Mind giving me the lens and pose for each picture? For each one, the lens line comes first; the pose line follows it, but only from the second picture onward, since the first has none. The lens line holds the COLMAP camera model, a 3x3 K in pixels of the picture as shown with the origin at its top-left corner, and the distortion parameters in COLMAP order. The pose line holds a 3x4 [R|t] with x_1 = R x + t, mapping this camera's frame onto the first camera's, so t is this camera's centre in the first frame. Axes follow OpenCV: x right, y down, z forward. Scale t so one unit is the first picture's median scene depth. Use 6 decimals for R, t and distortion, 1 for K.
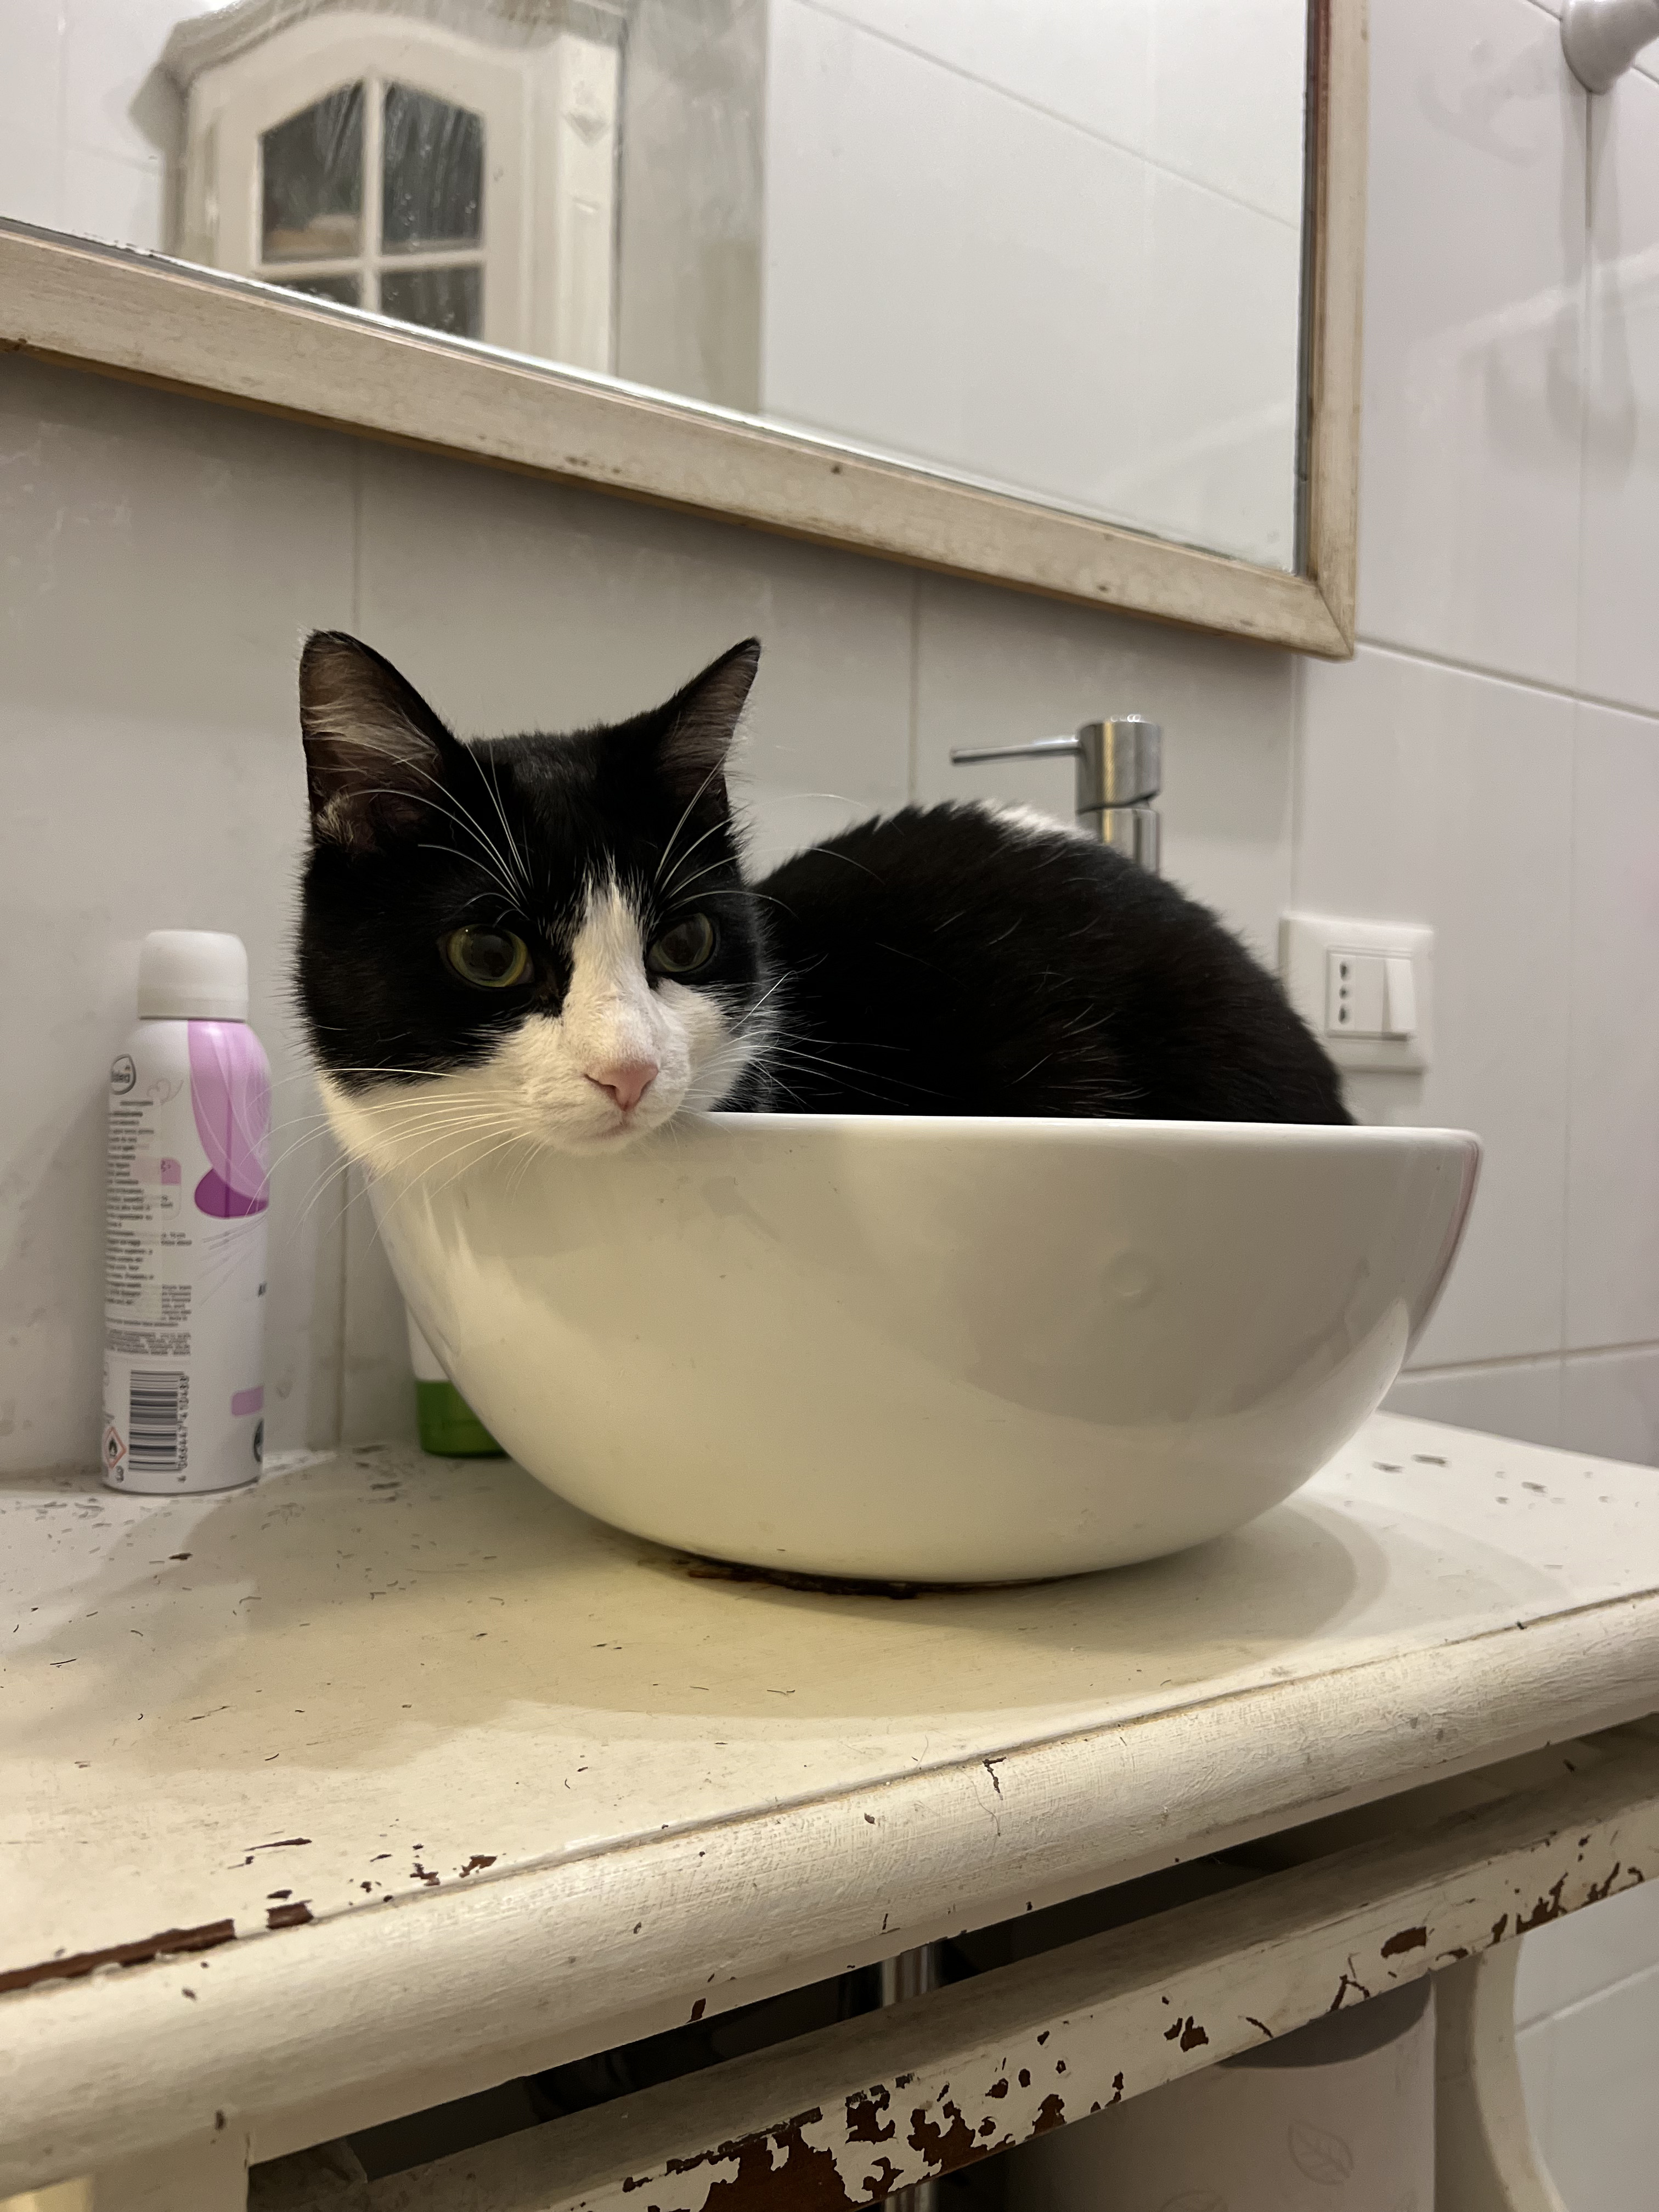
lens RADIAL K [[1700.7, 0, 828.1], [0, 1700.7, 1106.2], [0, 0, 1]] dist [0.009195, -0.016748]
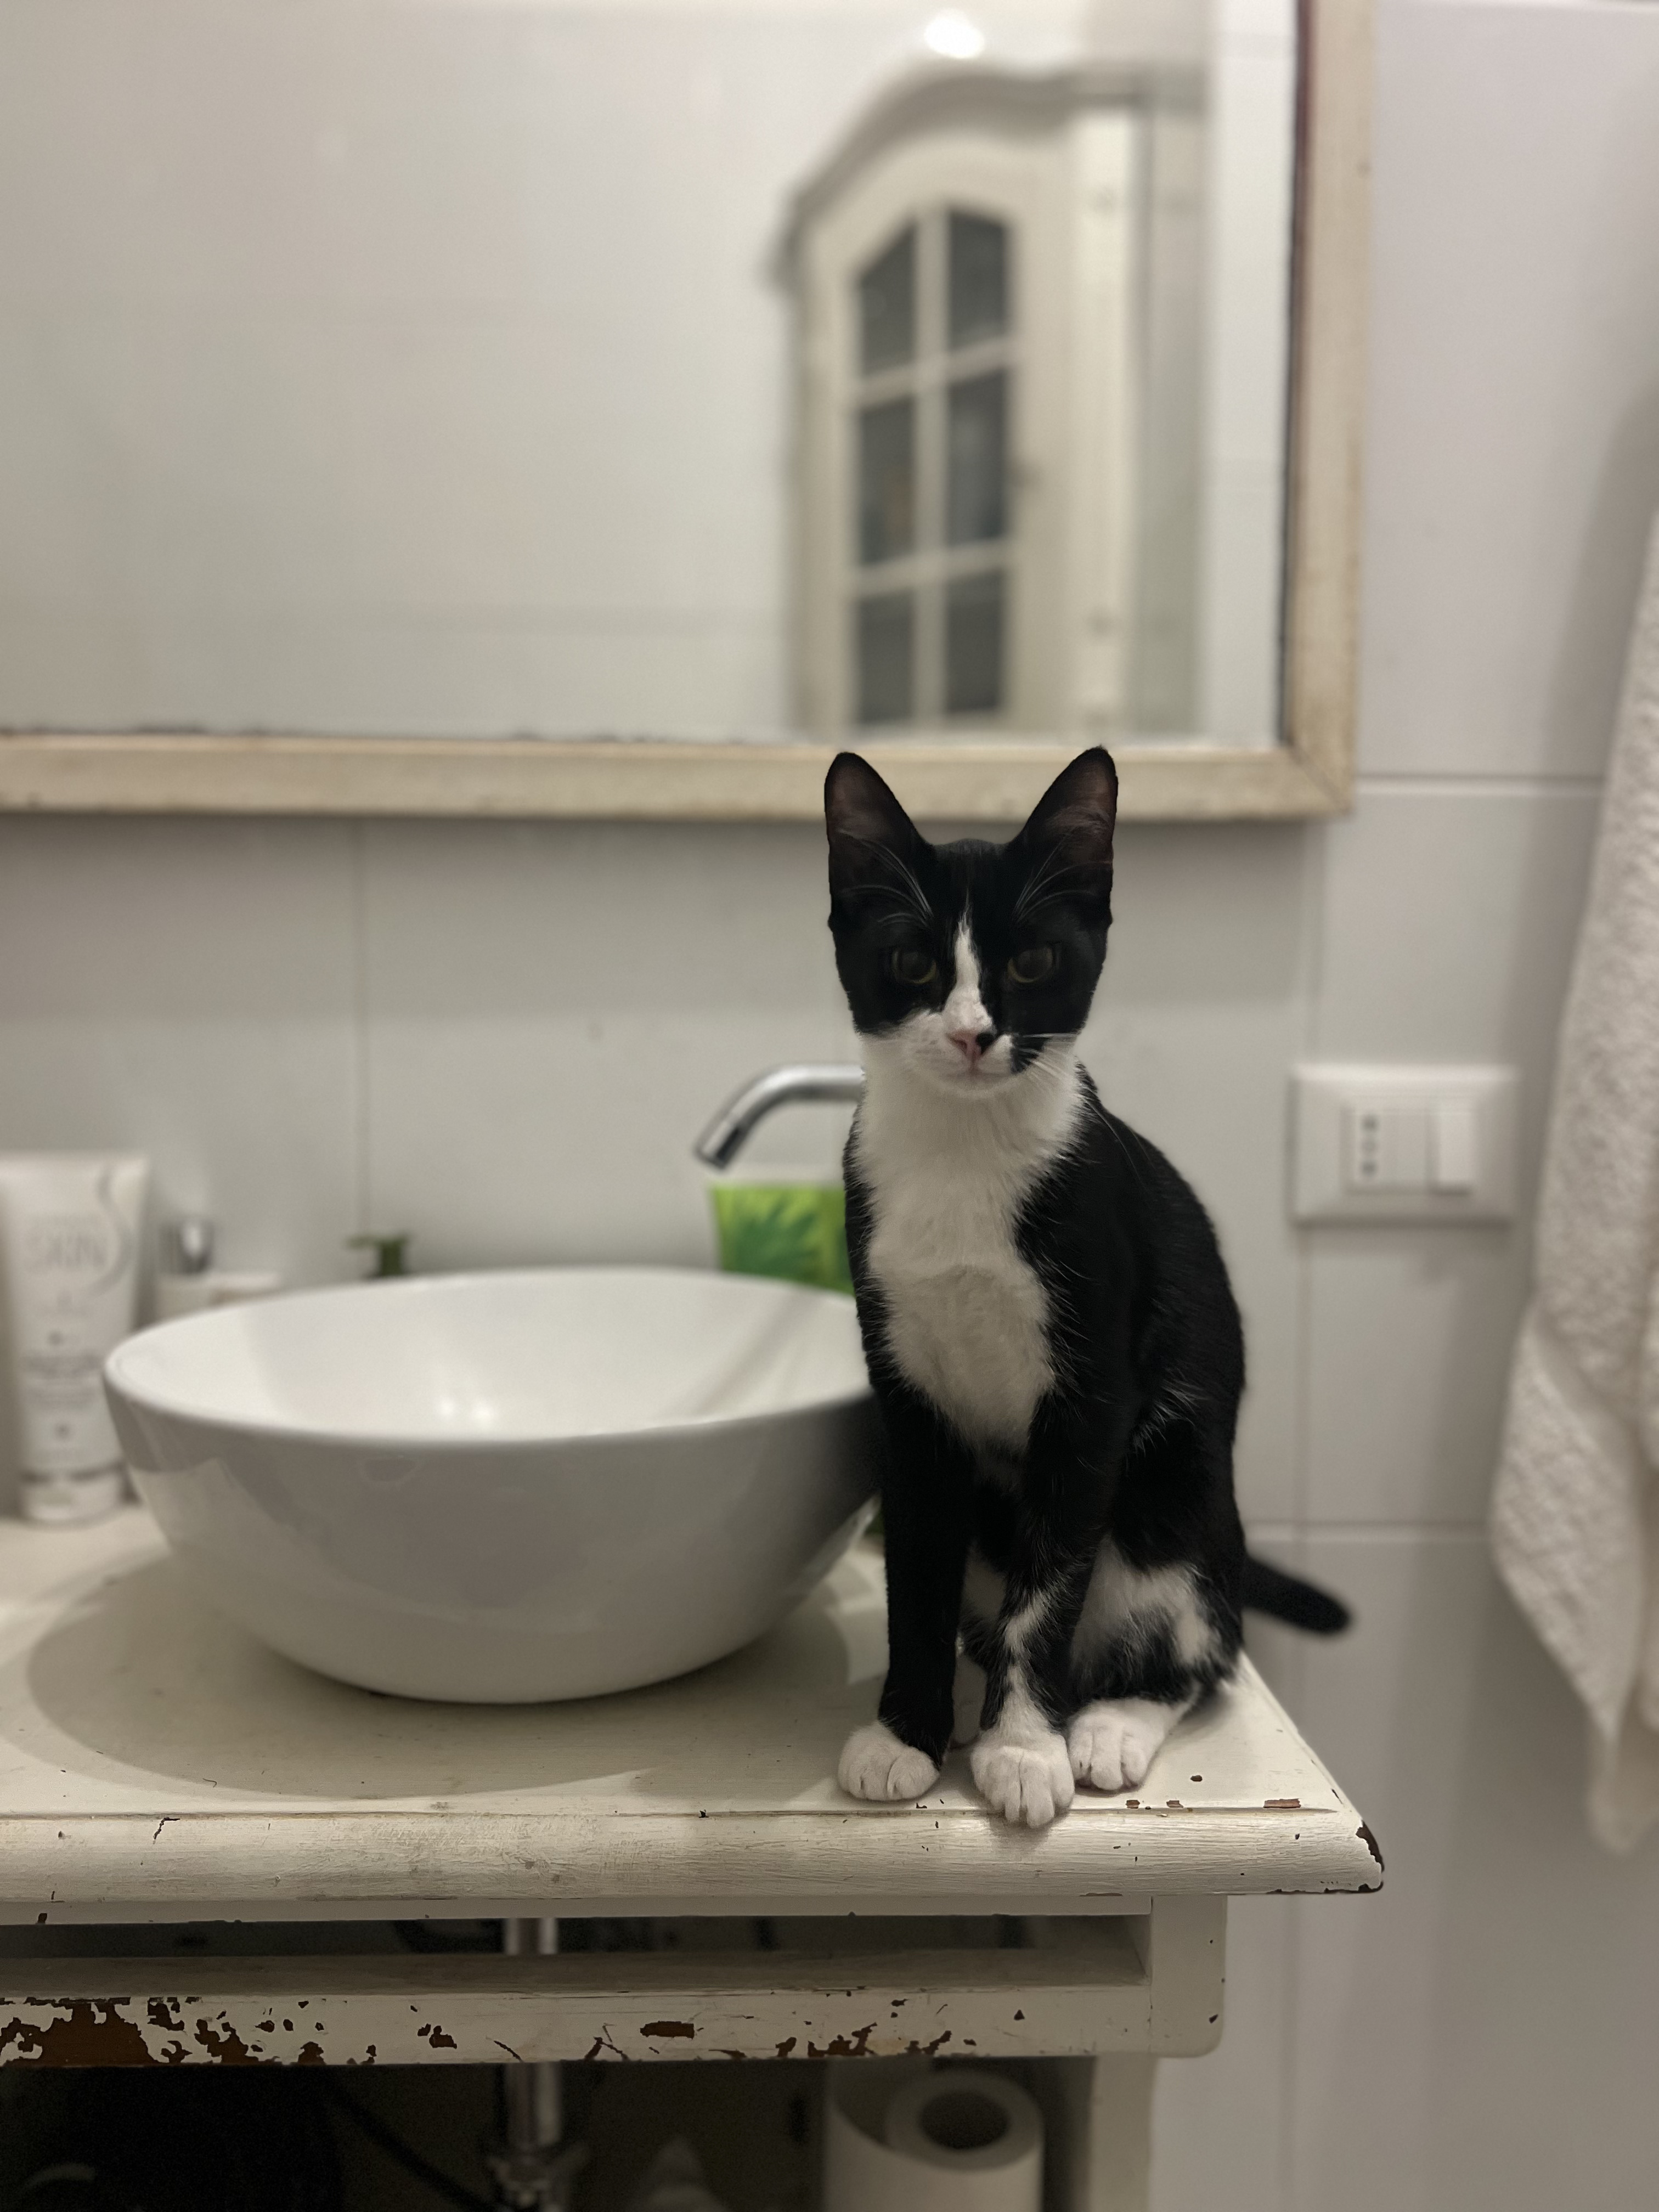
lens RADIAL K [[1700.7, 0, 835.5], [0, 1700.7, 1107.1], [0, 0, 1]] dist [0.009195, -0.016748]
pose [[0.850869, 0.018273, -0.525061, 1.324298], [0.007376, 0.998881, 0.046716, -0.327336], [0.525327, -0.043622, 0.849782, -0.015376]]
